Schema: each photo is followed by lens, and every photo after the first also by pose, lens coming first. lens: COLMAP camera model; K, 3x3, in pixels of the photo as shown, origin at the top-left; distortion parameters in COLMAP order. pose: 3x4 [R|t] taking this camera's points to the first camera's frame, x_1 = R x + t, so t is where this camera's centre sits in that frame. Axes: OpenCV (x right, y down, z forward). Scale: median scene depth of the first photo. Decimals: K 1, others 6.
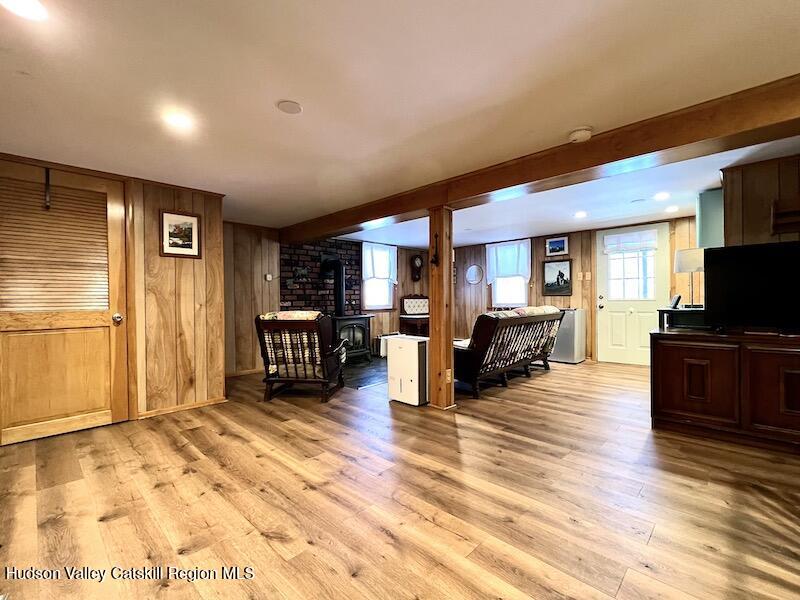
lens RADIAL K [[359.6, 0, 400.0], [0, 359.6, 300.0], [0, 0, 1]] dist [0.000792, 0.000021]
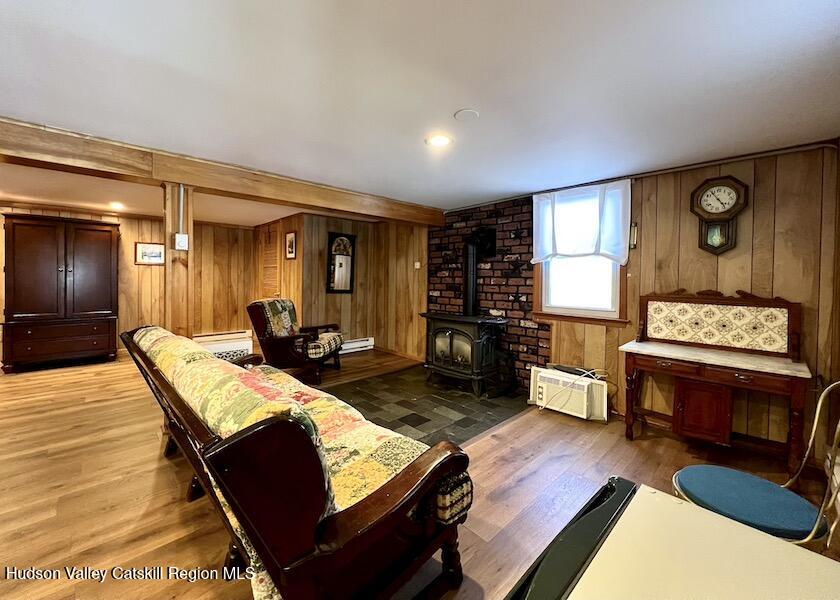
lens RADIAL K [[337.4, 0, 408.2], [0, 337.4, 280.6], [0, 0, 1]] dist [0.000454, 0.000019]
pose [[-0.048976, 0.024277, -0.998505, 0.495870], [-0.012514, 0.999611, 0.024918, -0.038563], [0.998722, 0.013715, -0.048653, 0.904738]]
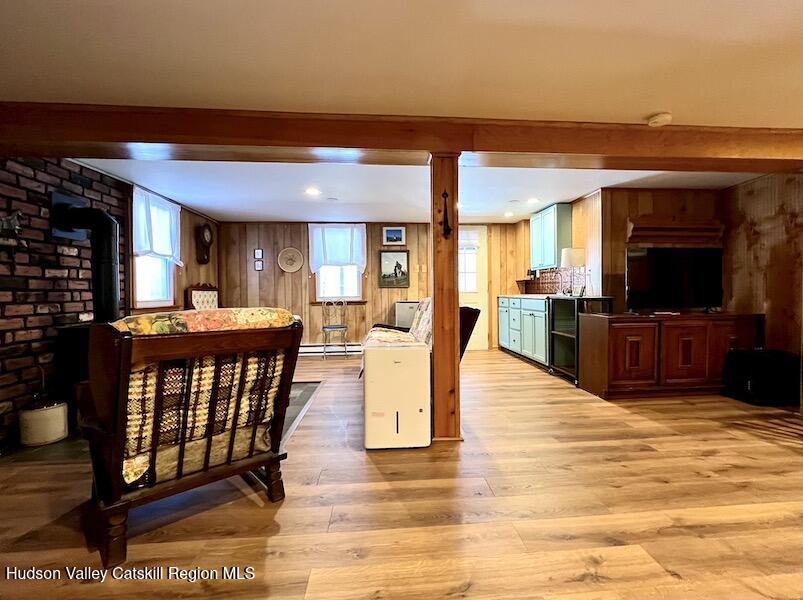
lens RADIAL K [[371.8, 0, 415.3], [0, 371.8, 299.3], [0, 0, 1]] dist [-0.001200, -0.000434]
pose [[0.650386, -0.008816, 0.759553, -0.280203], [0.003519, 0.999957, 0.008593, 0.010346], [-0.759596, -0.002916, 0.650389, 0.331102]]
